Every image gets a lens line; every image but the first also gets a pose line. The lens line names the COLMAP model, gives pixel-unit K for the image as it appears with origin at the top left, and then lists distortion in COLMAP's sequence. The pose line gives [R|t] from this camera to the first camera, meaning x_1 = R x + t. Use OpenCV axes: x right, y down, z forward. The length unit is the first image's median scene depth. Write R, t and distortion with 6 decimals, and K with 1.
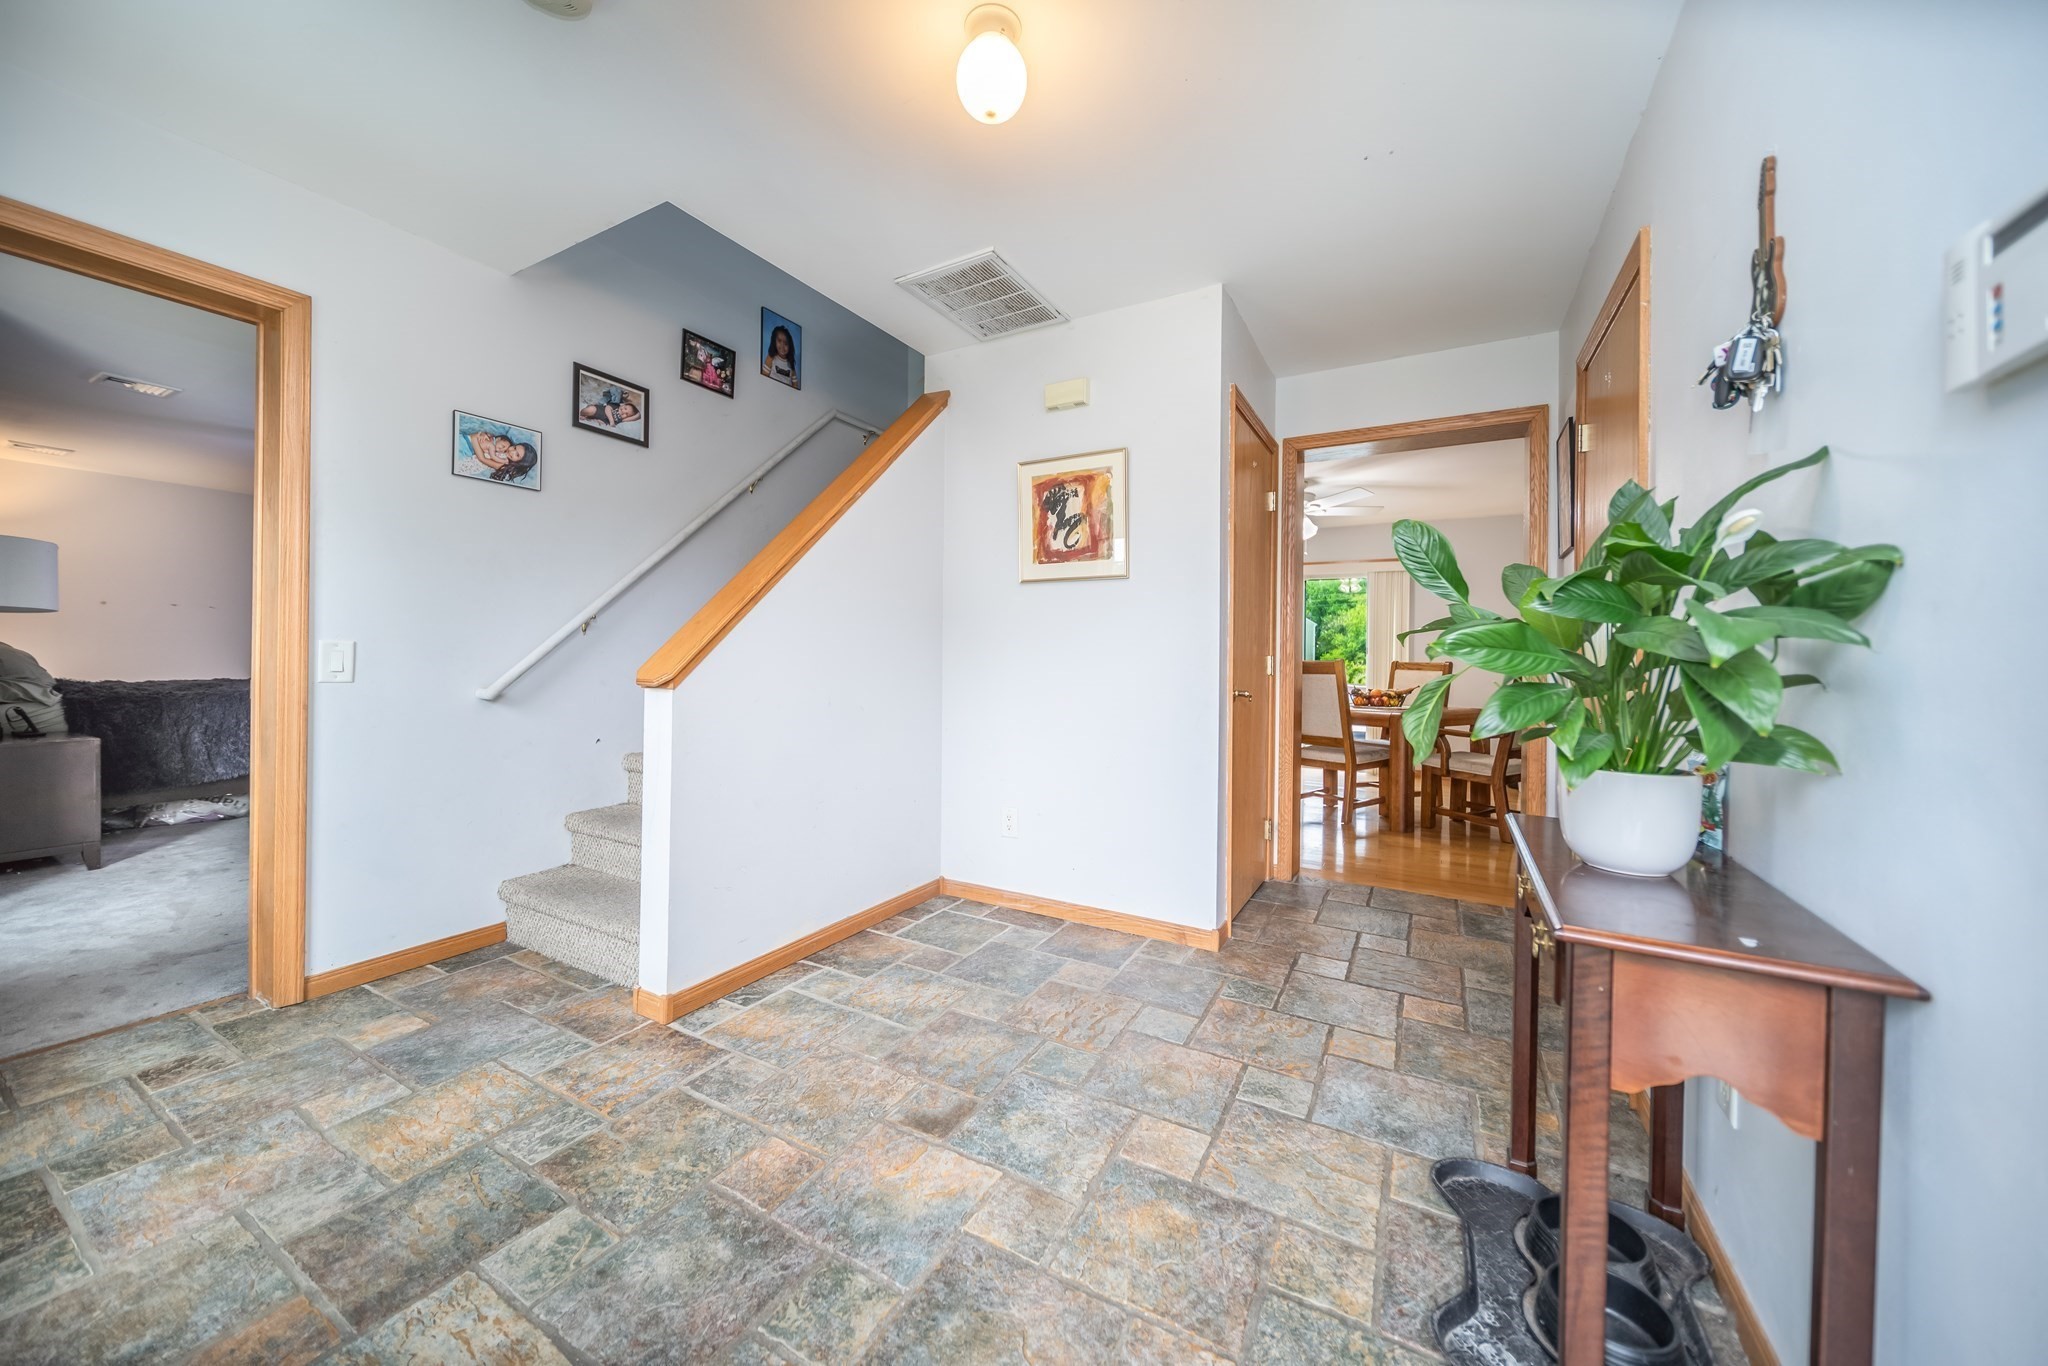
lens RADIAL K [[734.9, 0, 1032.7], [0, 734.9, 665.2], [0, 0, 1]] dist [0.002979, -0.000371]
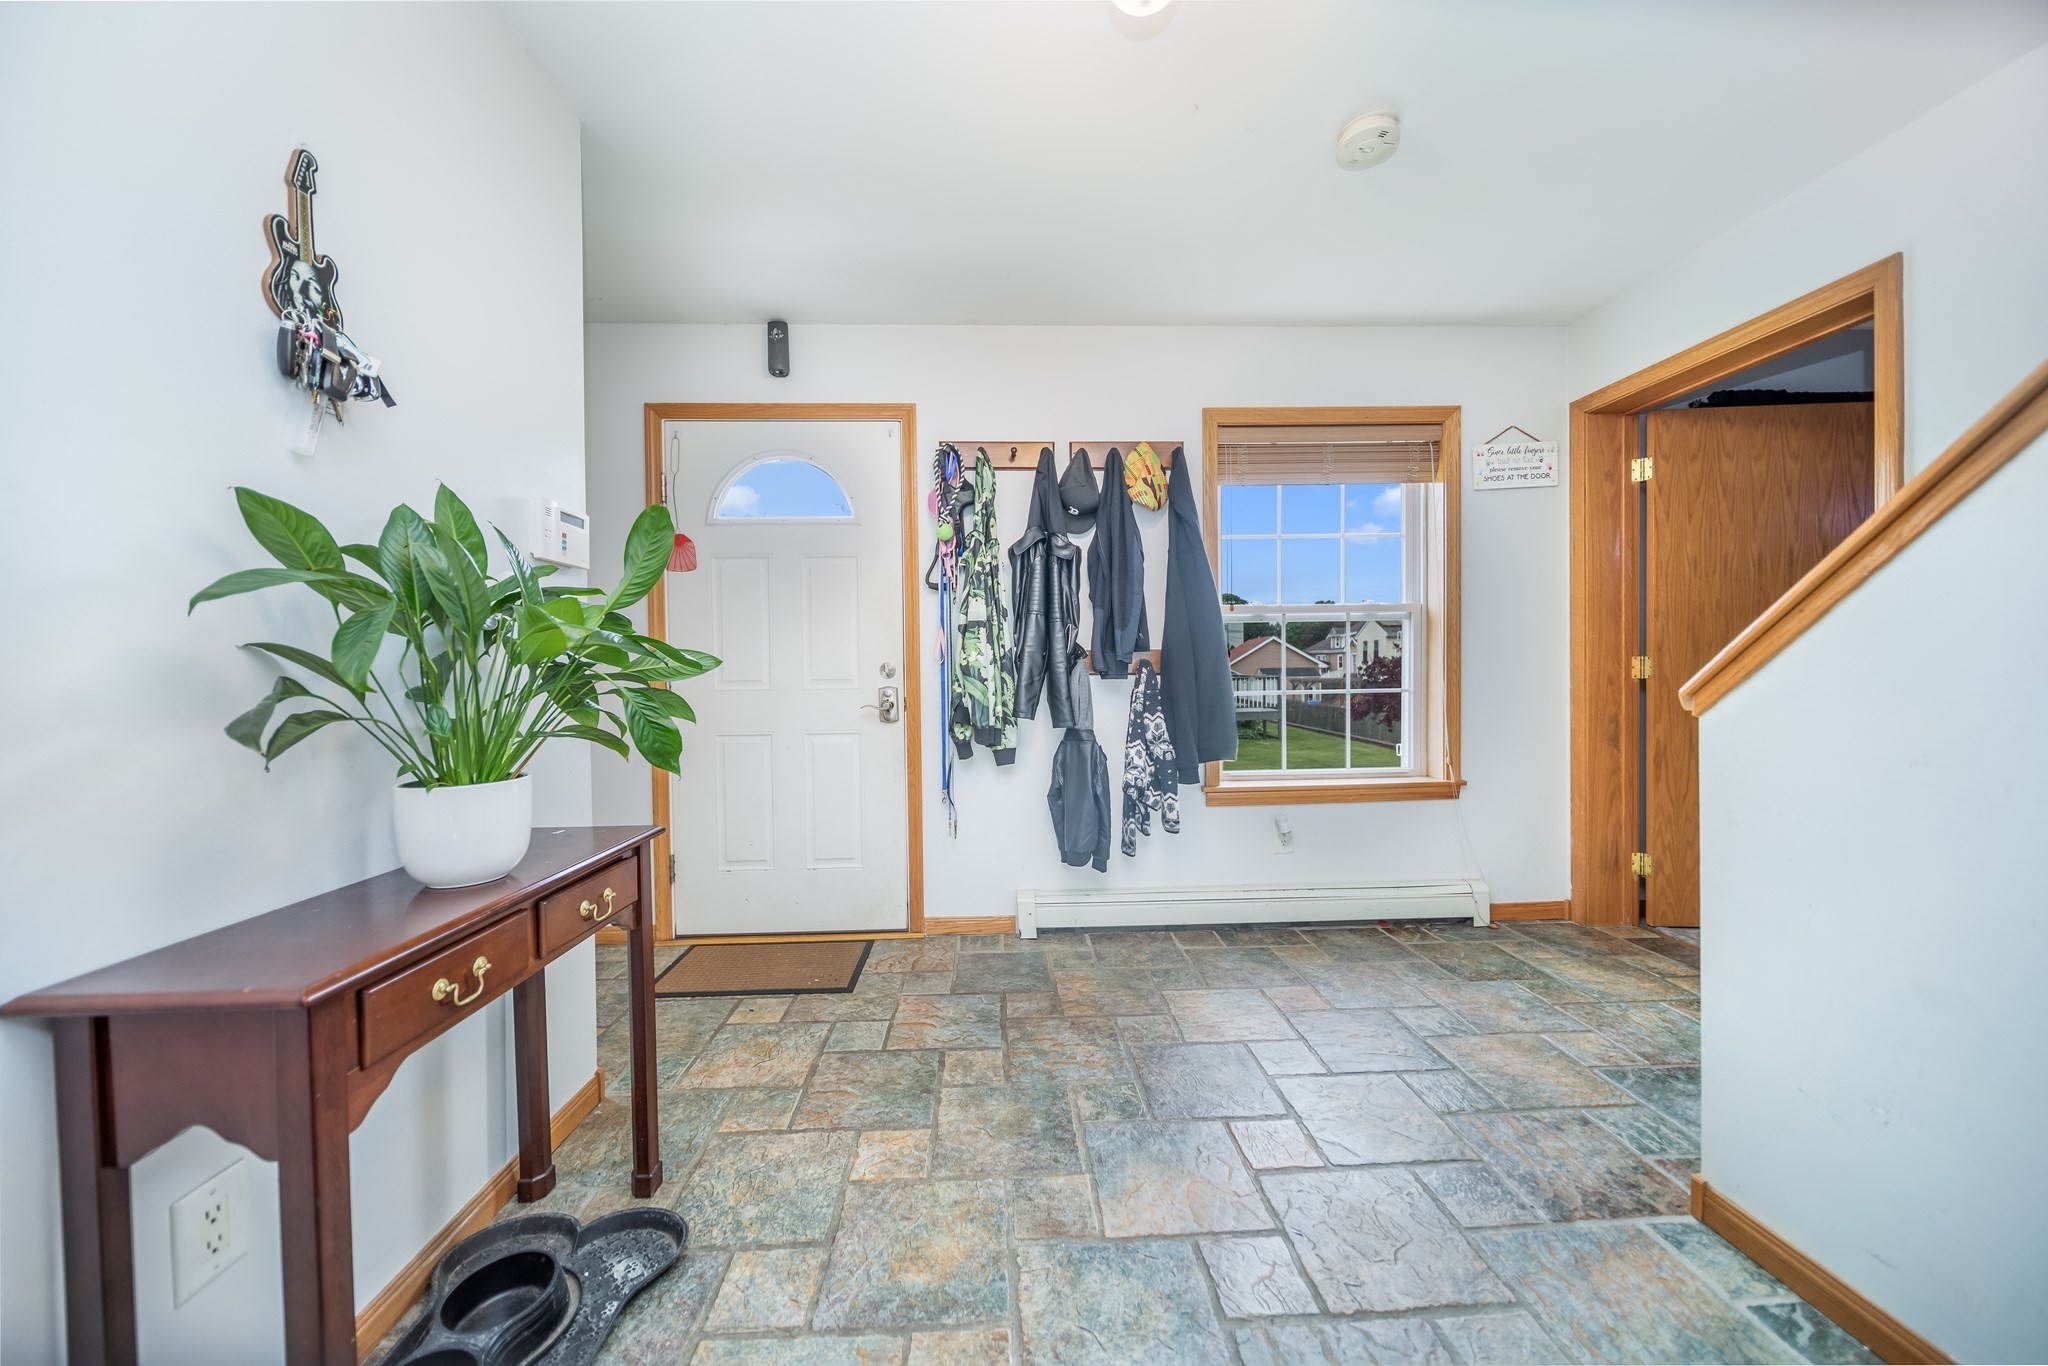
lens RADIAL K [[734.9, 0, 1027.7], [0, 734.9, 683.5], [0, 0, 1]] dist [0.002979, -0.000371]
pose [[-0.856663, 0.006634, -0.515834, 0.500482], [-0.004425, 0.999786, 0.020206, -0.015577], [0.515858, 0.019592, -0.856450, 1.685226]]
